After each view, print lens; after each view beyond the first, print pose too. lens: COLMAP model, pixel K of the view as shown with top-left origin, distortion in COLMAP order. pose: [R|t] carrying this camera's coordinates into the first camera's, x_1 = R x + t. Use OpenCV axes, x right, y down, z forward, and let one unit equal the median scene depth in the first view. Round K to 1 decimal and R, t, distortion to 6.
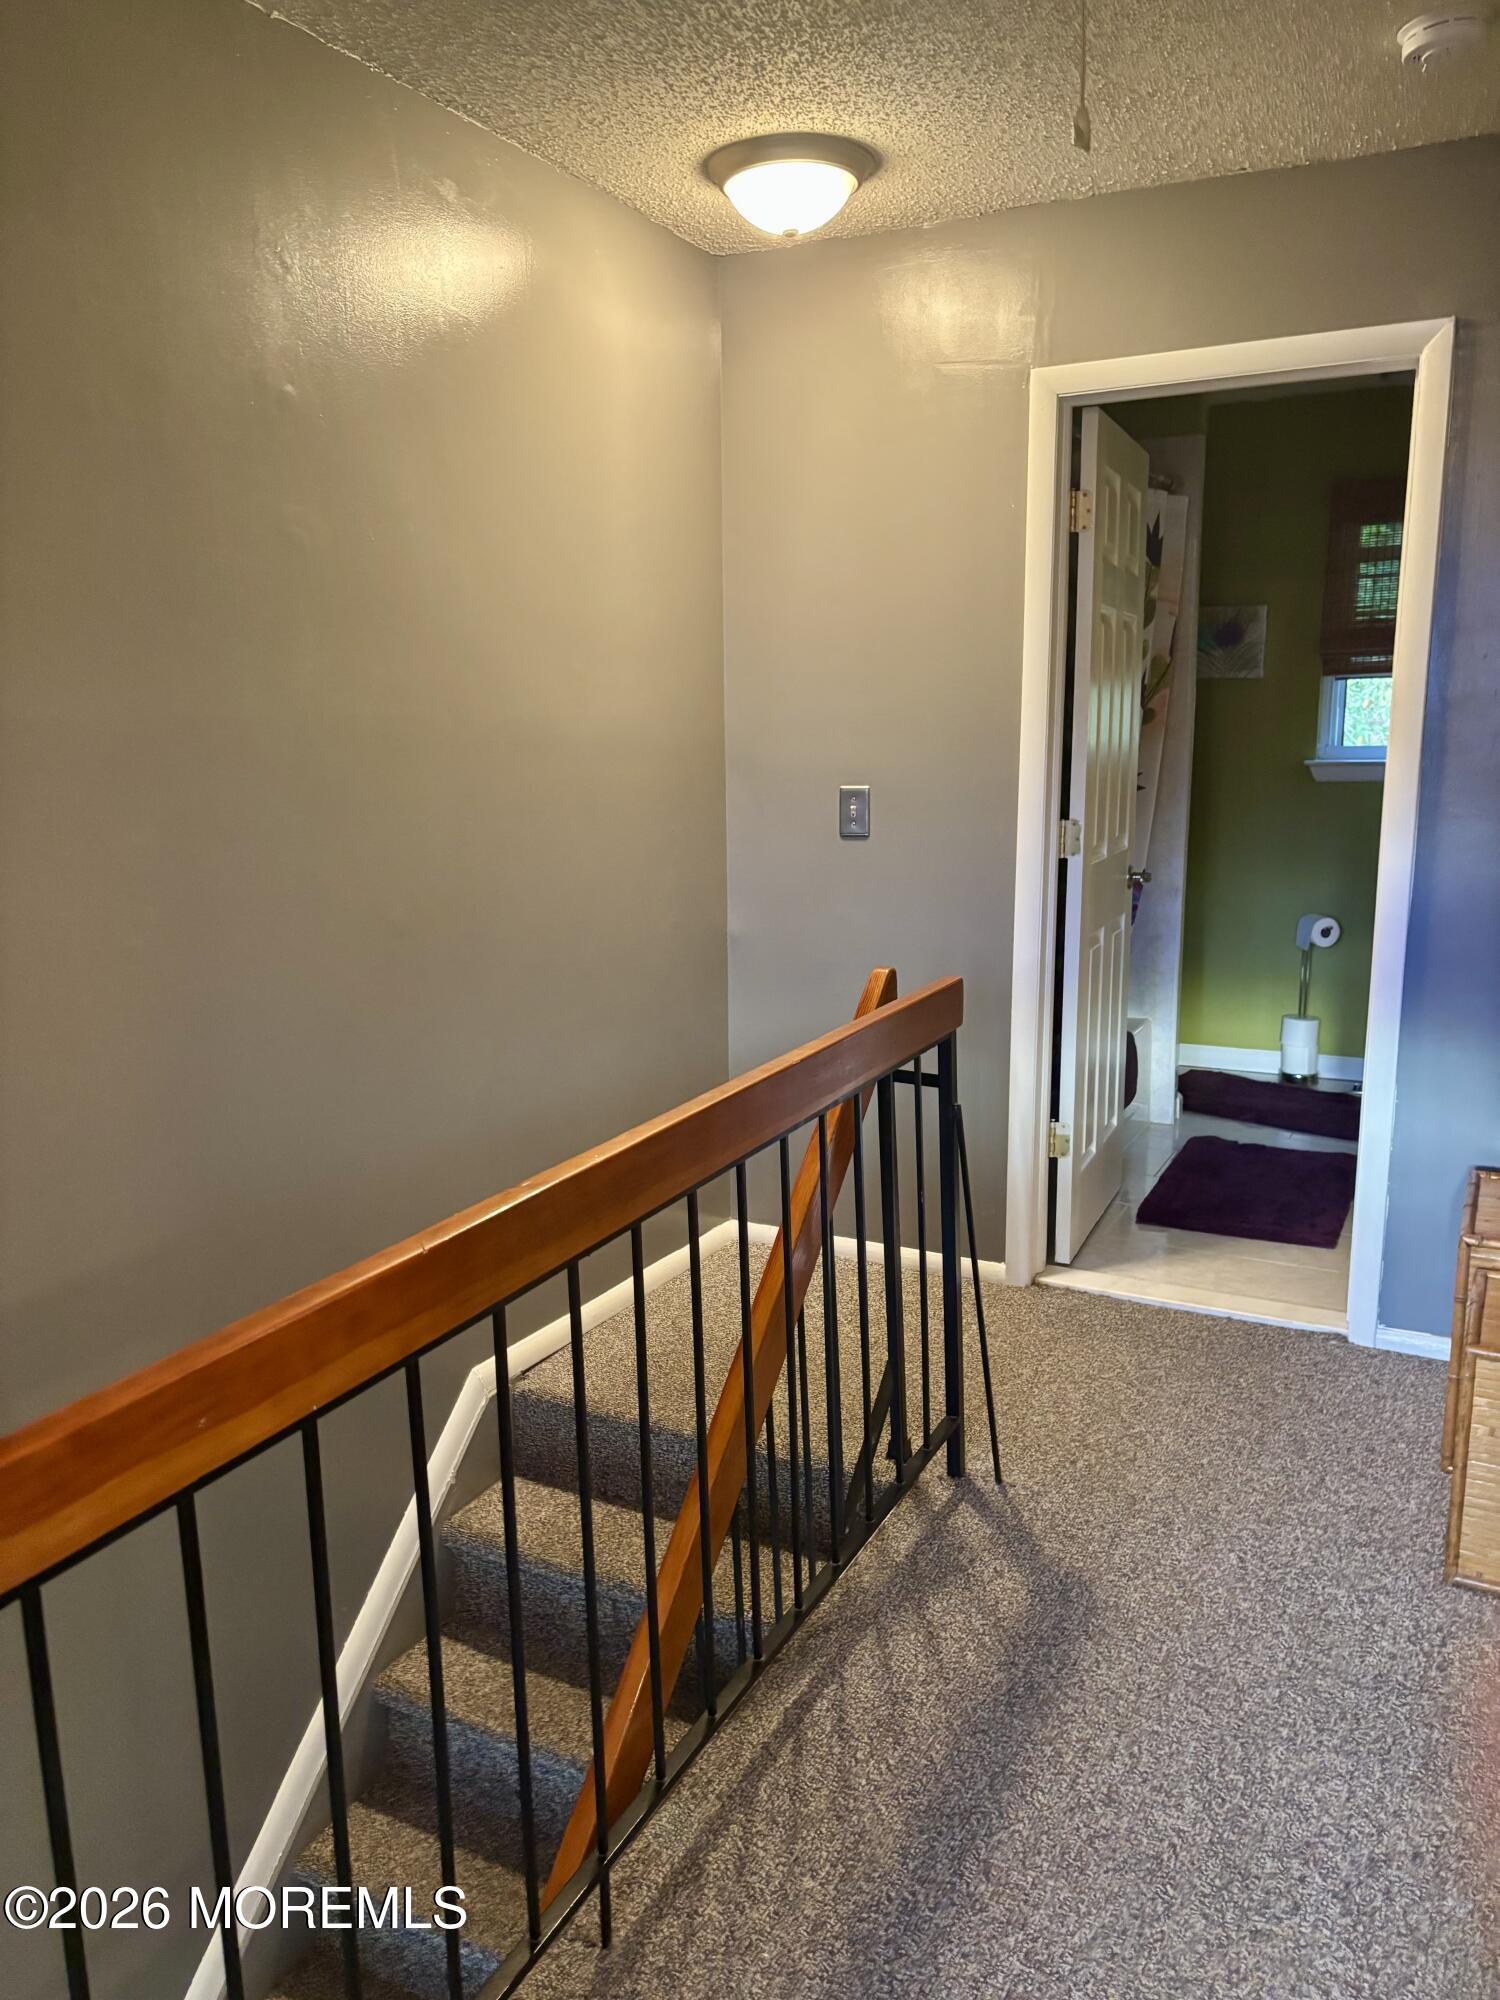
lens RADIAL K [[1523.9, 0, 750.0], [0, 1523.9, 1000.0], [0, 0, 1]] dist [0.015661, 0.042642]
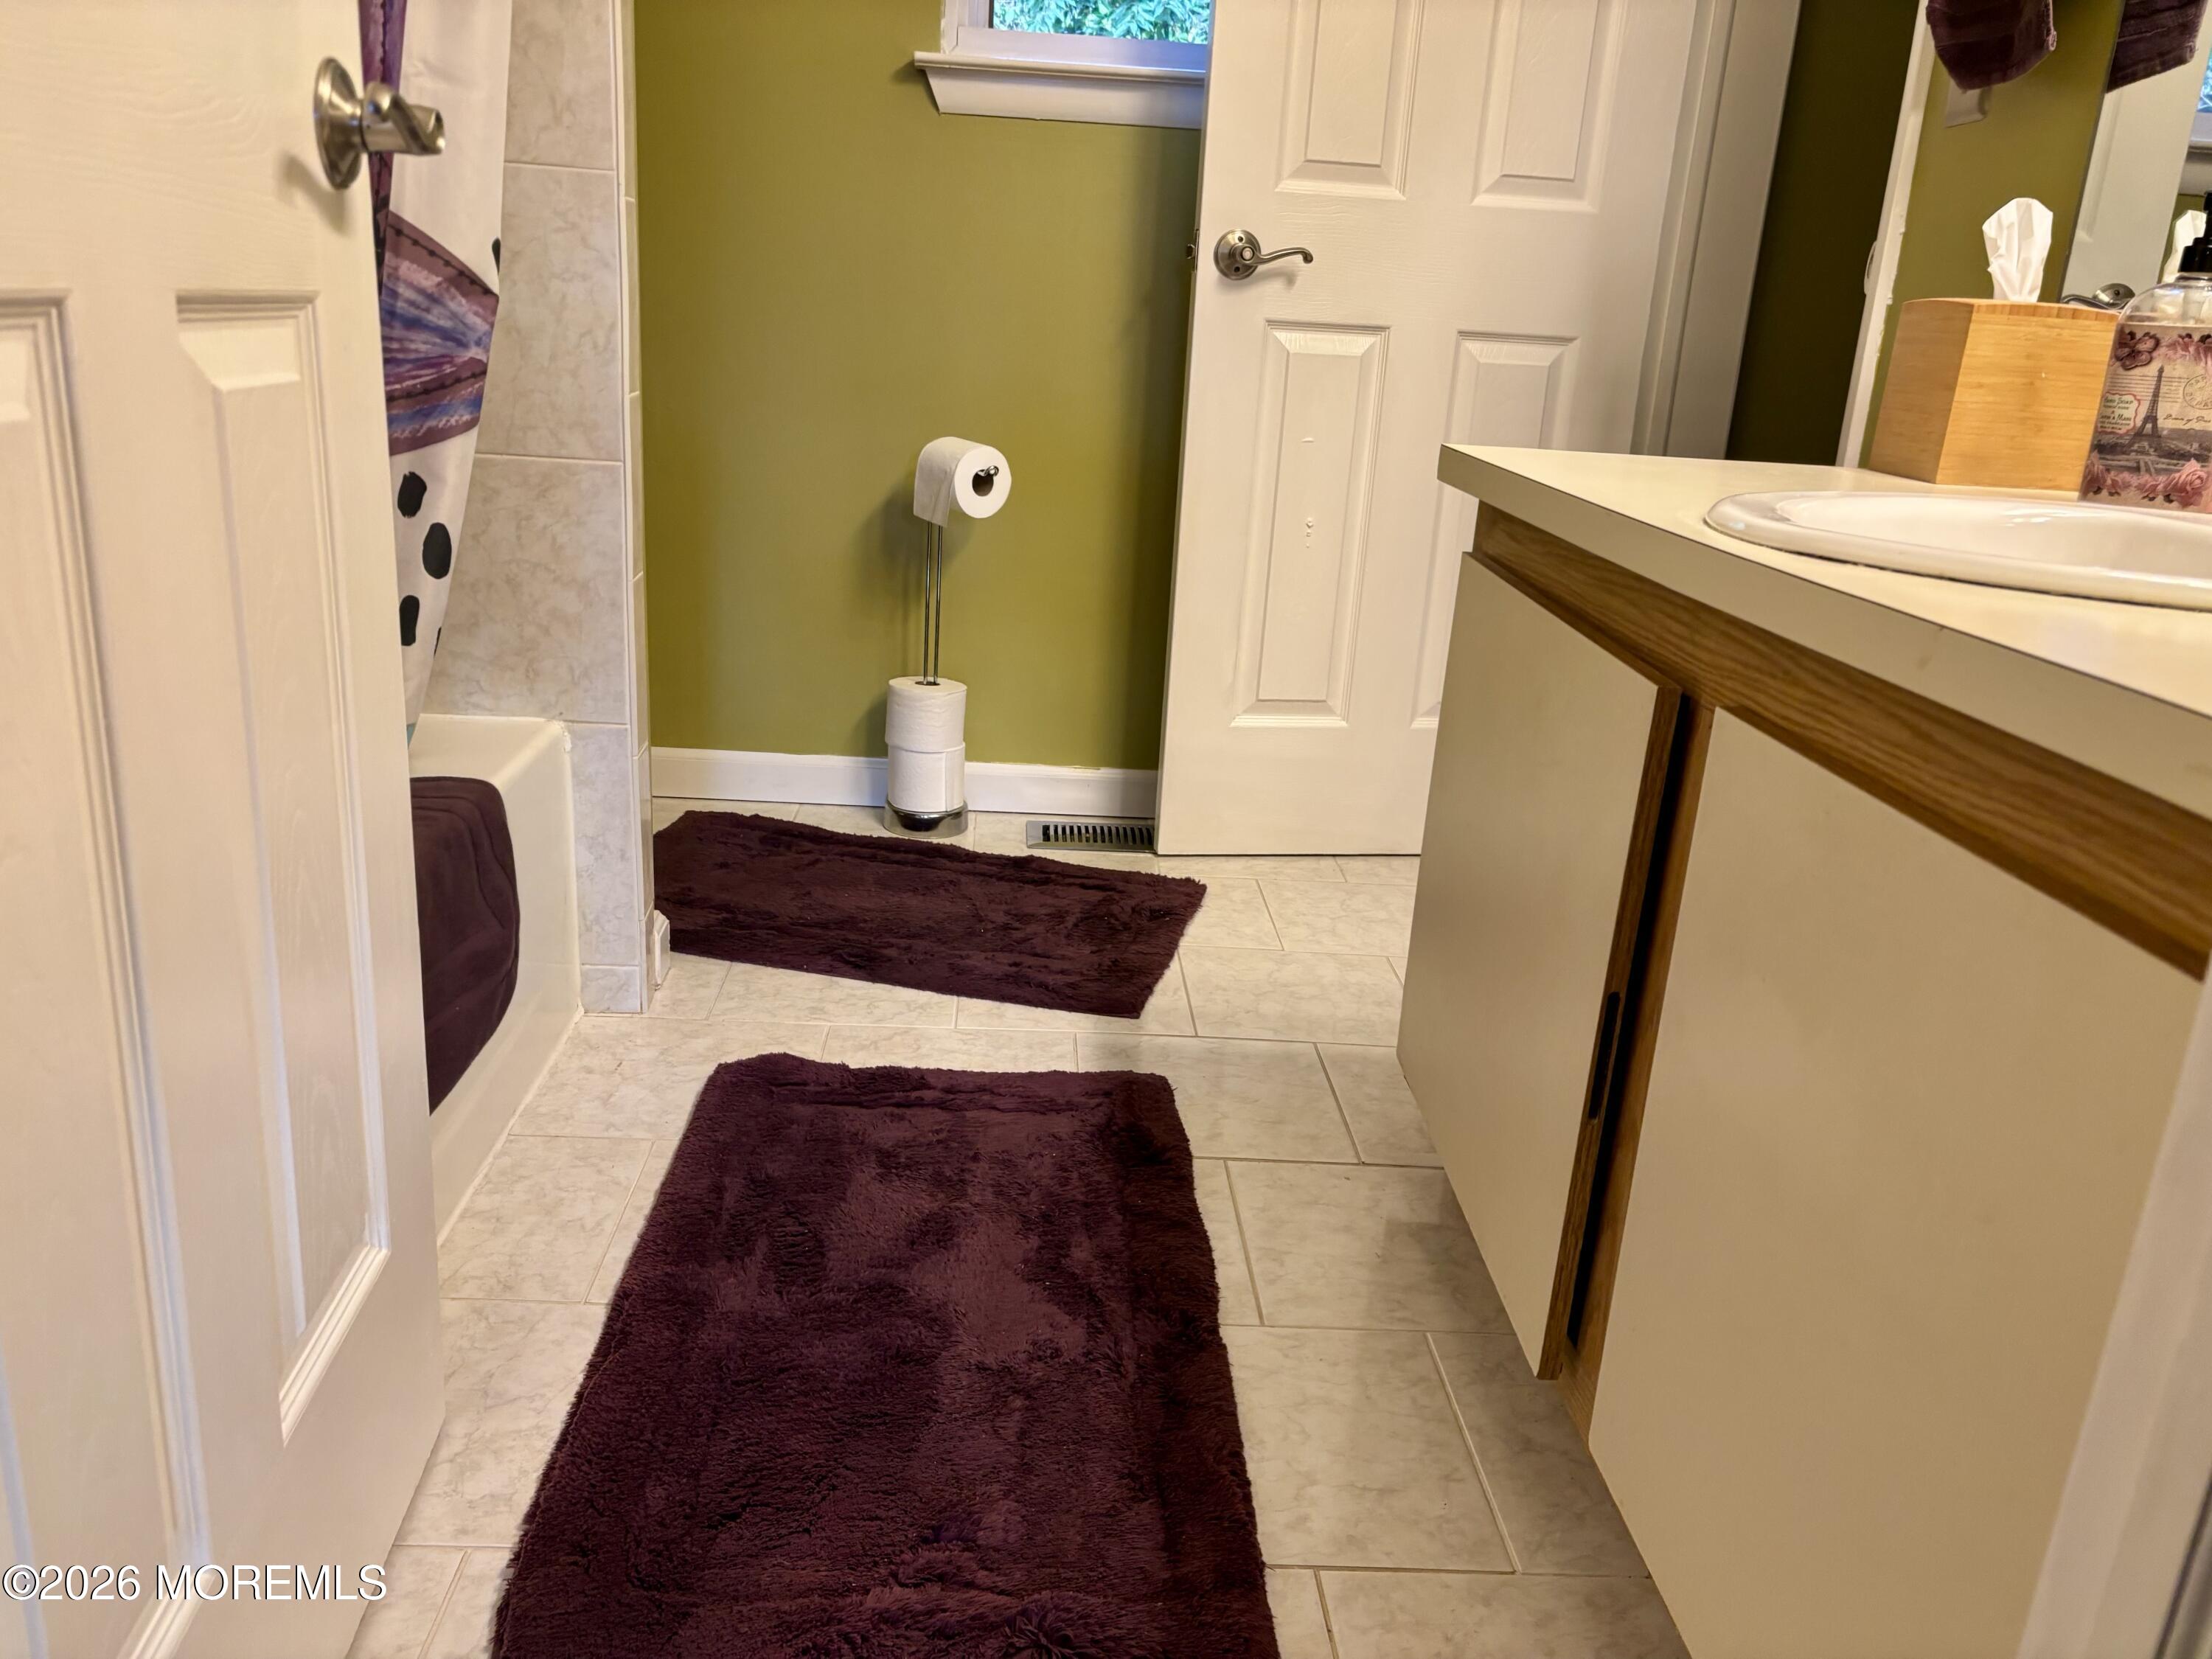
lens RADIAL K [[1685.5, 0, 1106.0], [0, 1685.5, 829.5], [0, 0, 1]] dist [0.015661, 0.042642]
pose [[0.864637, -0.081205, 0.495790, 0.165985], [0.028718, 0.993226, 0.112596, 0.000108], [-0.501575, -0.083117, 0.861112, 0.571669]]
